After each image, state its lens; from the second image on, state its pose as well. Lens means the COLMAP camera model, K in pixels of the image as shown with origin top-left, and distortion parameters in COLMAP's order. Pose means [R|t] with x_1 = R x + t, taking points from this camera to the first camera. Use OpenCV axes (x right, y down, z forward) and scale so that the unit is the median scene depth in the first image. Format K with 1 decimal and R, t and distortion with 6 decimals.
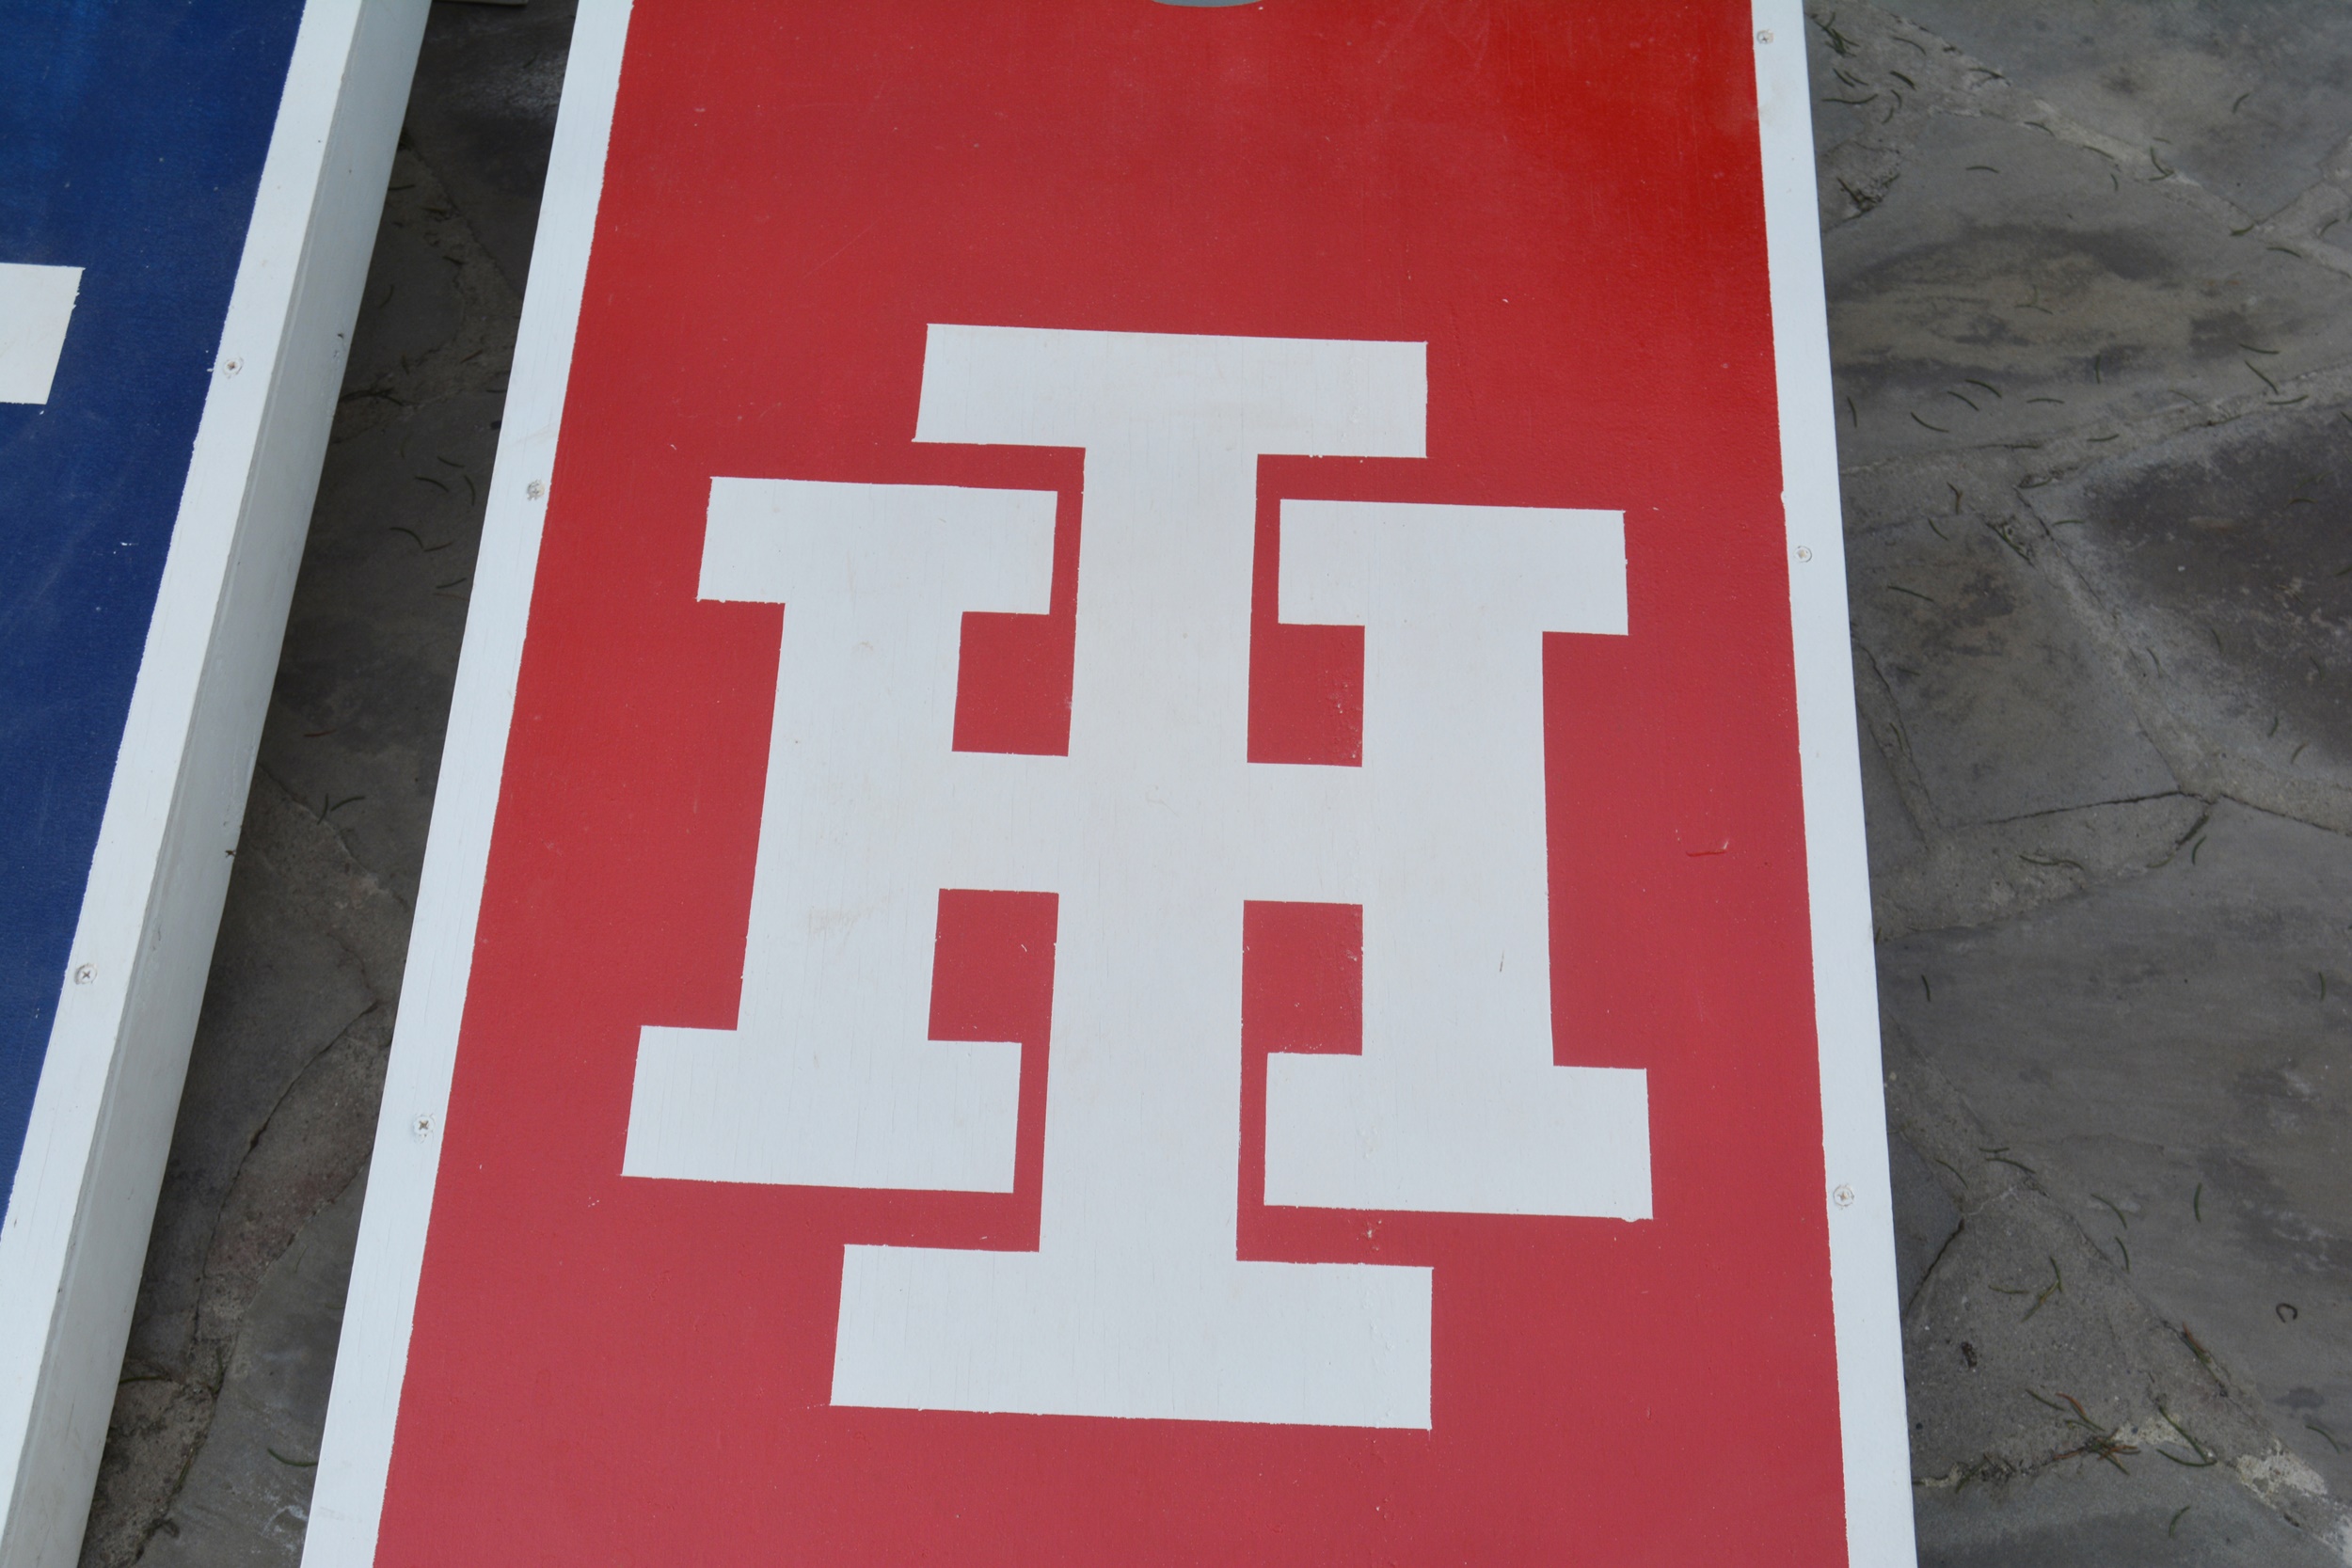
lens RADIAL K [[3026.6, 0, 1185.1], [0, 3026.6, 779.5], [0, 0, 1]] dist [-0.054324, 0.020948]
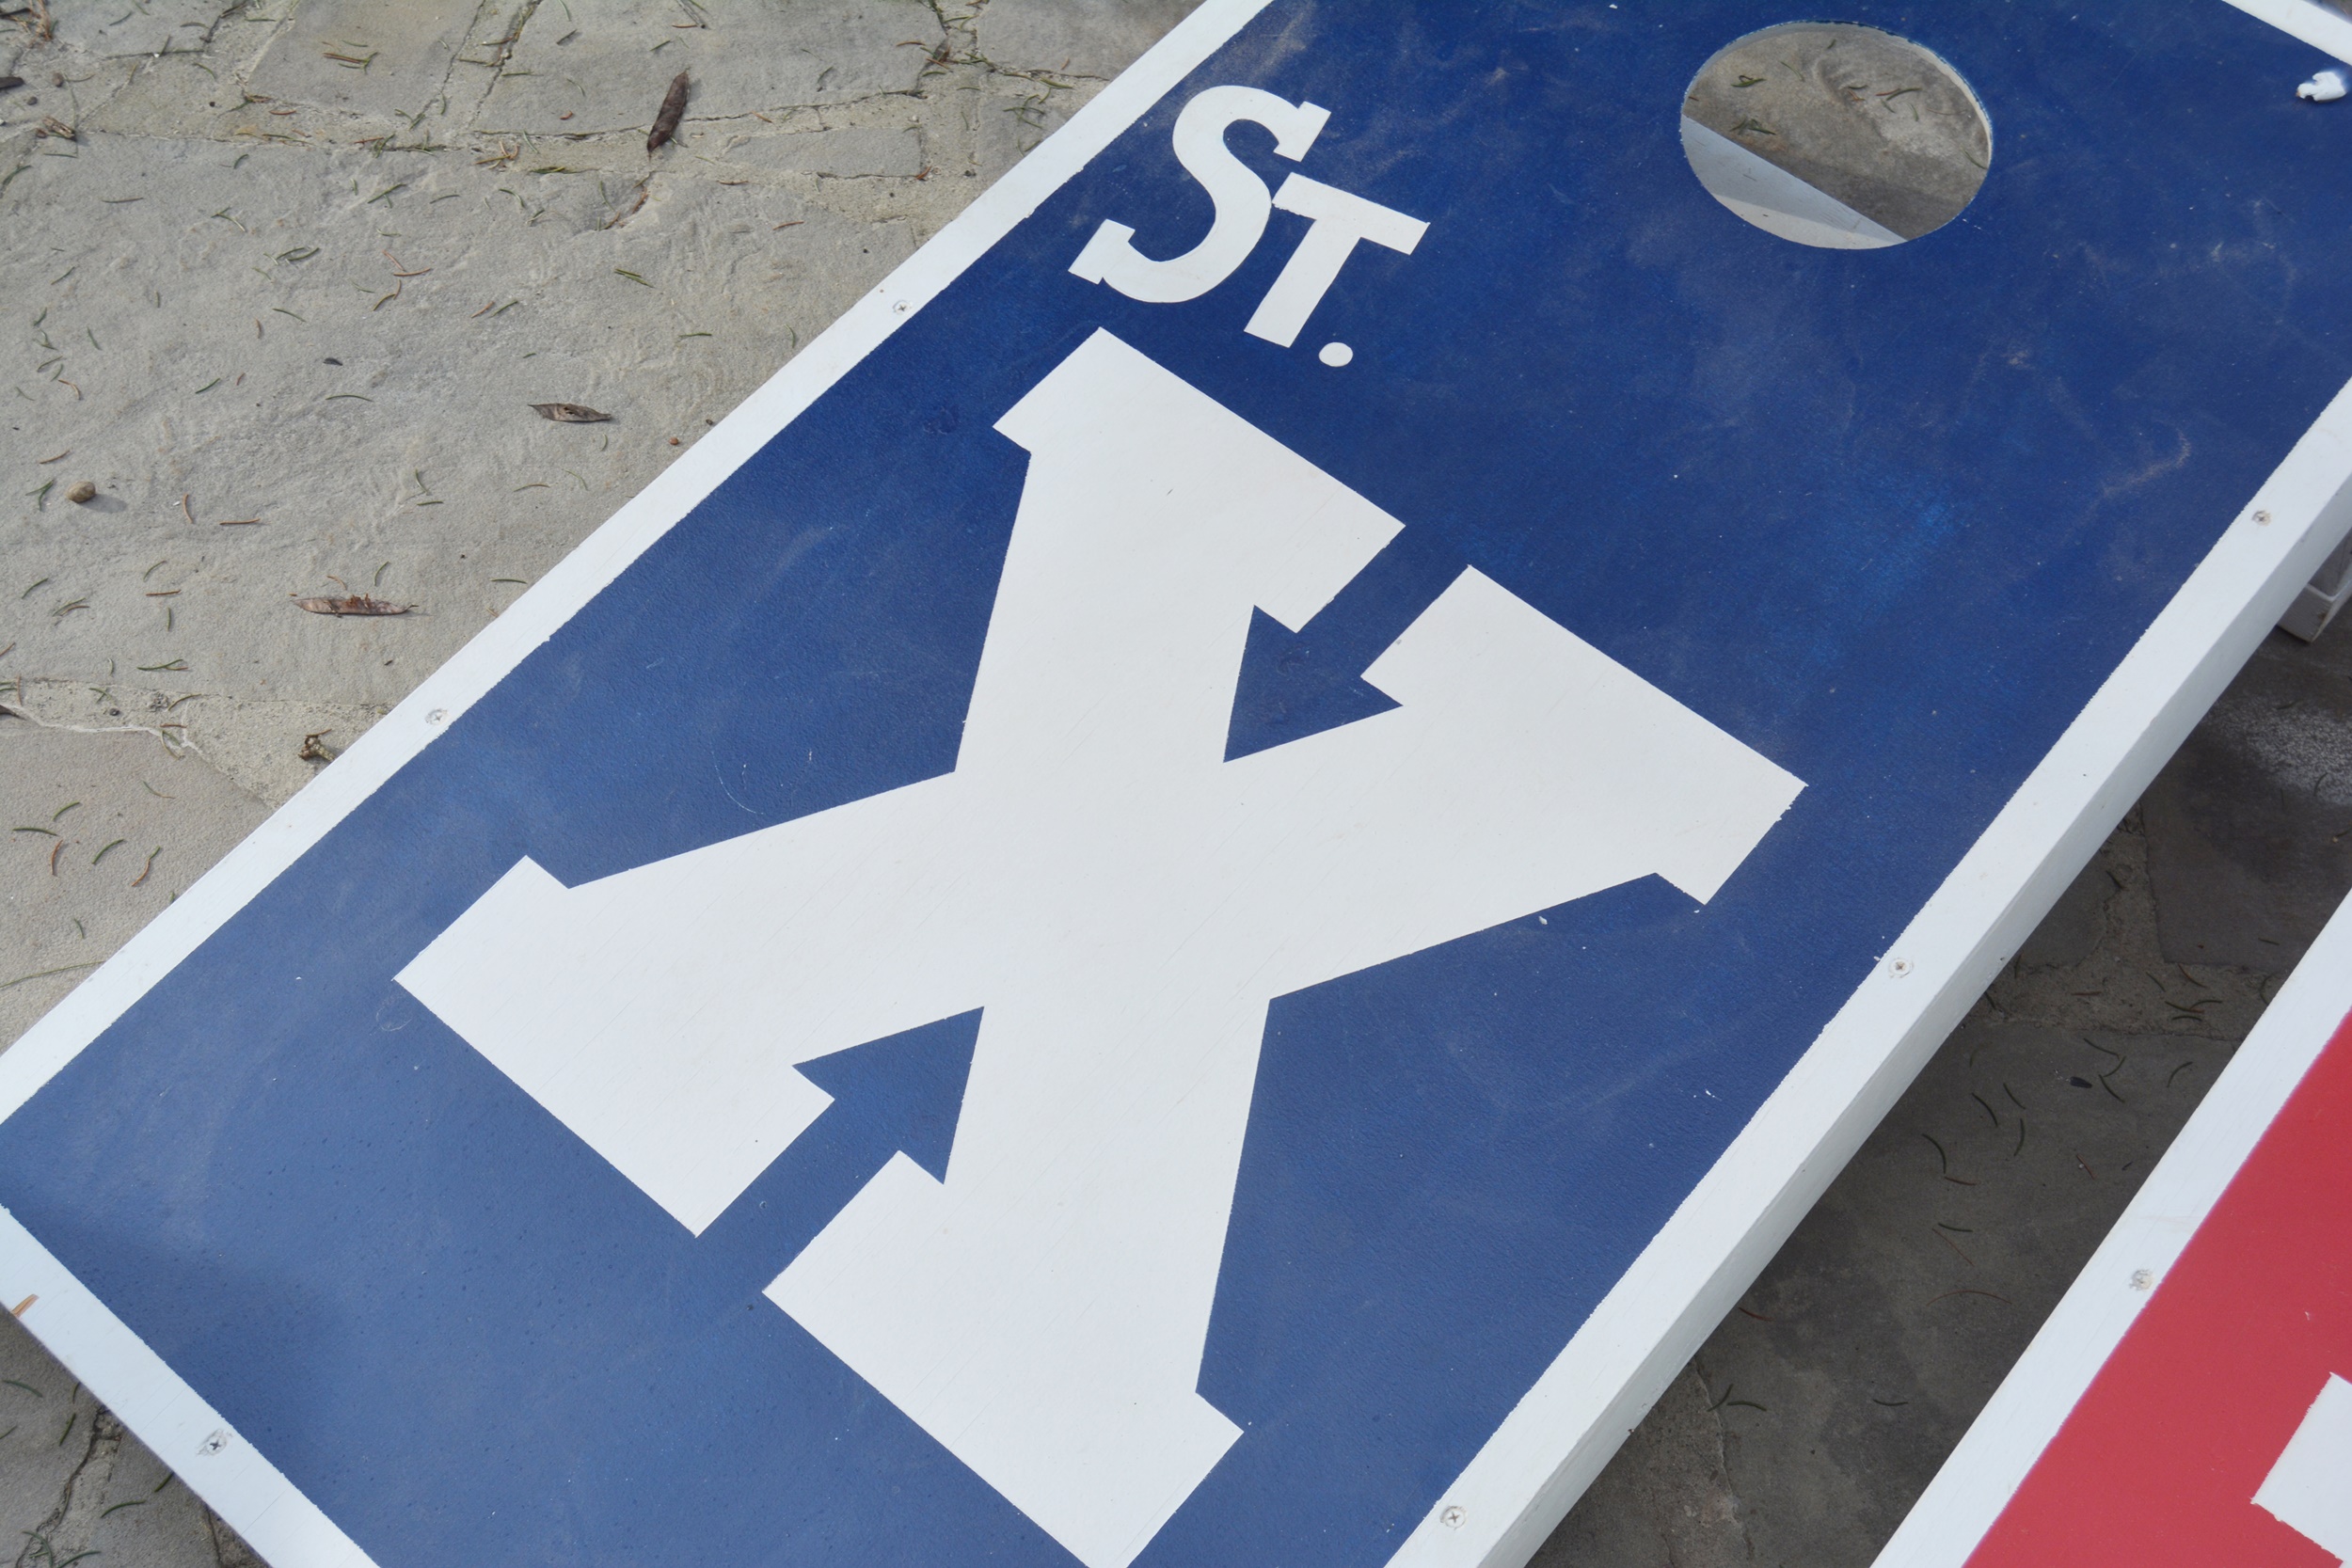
lens RADIAL K [[3026.6, 0, 1185.1], [0, 3026.6, 779.5], [0, 0, 1]] dist [-0.054324, 0.020948]
pose [[0.793519, 0.478314, -0.376222, -0.170345], [-0.505747, 0.862180, 0.029431, -0.102672], [0.338448, 0.166919, 0.926062, 0.070057]]
